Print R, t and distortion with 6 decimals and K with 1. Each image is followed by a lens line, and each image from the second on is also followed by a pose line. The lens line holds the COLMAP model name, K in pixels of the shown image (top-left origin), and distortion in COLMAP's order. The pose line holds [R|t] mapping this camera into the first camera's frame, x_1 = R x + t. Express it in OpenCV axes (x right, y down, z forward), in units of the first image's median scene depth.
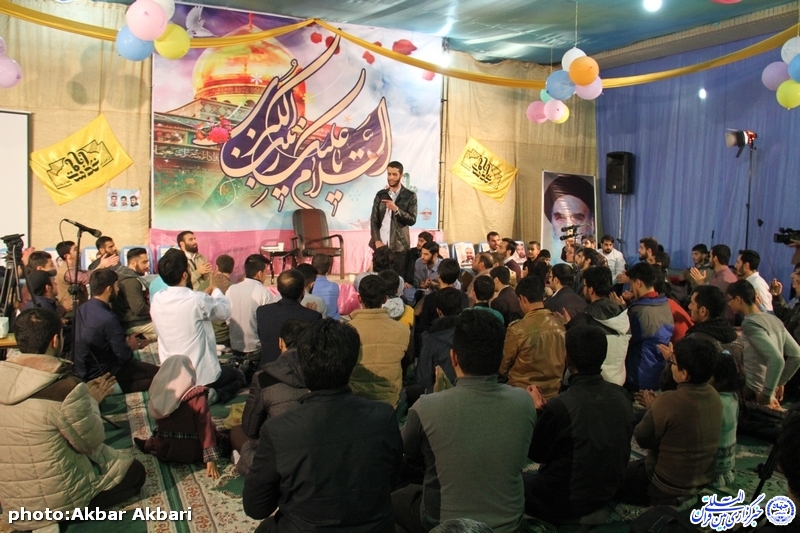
lens RADIAL K [[668.7, 0, 401.2], [0, 668.7, 268.1], [0, 0, 1]] dist [-0.113053, -0.000355]
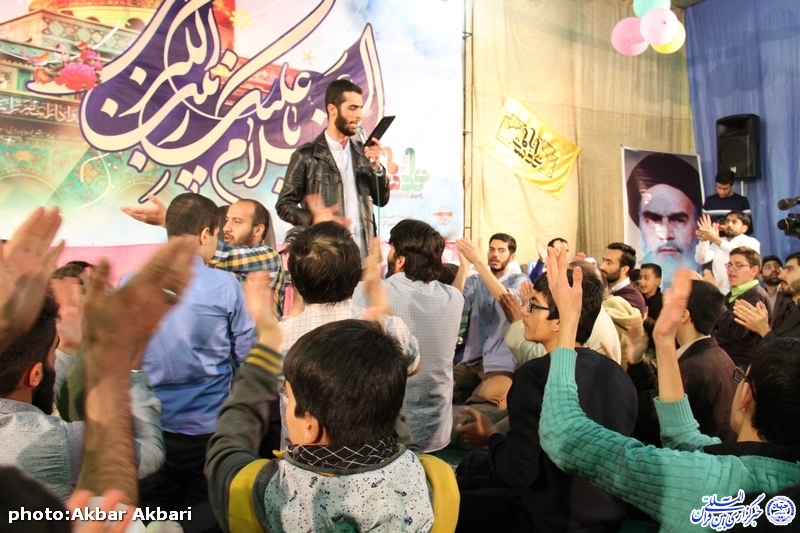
lens RADIAL K [[668.7, 0, 395.7], [0, 668.7, 263.8], [0, 0, 1]] dist [-0.113053, -0.000355]
pose [[0.999634, -0.019931, -0.018297, 0.004646], [0.018905, 0.998326, -0.054657, -0.004213], [0.019356, 0.054292, 0.998338, 0.424316]]
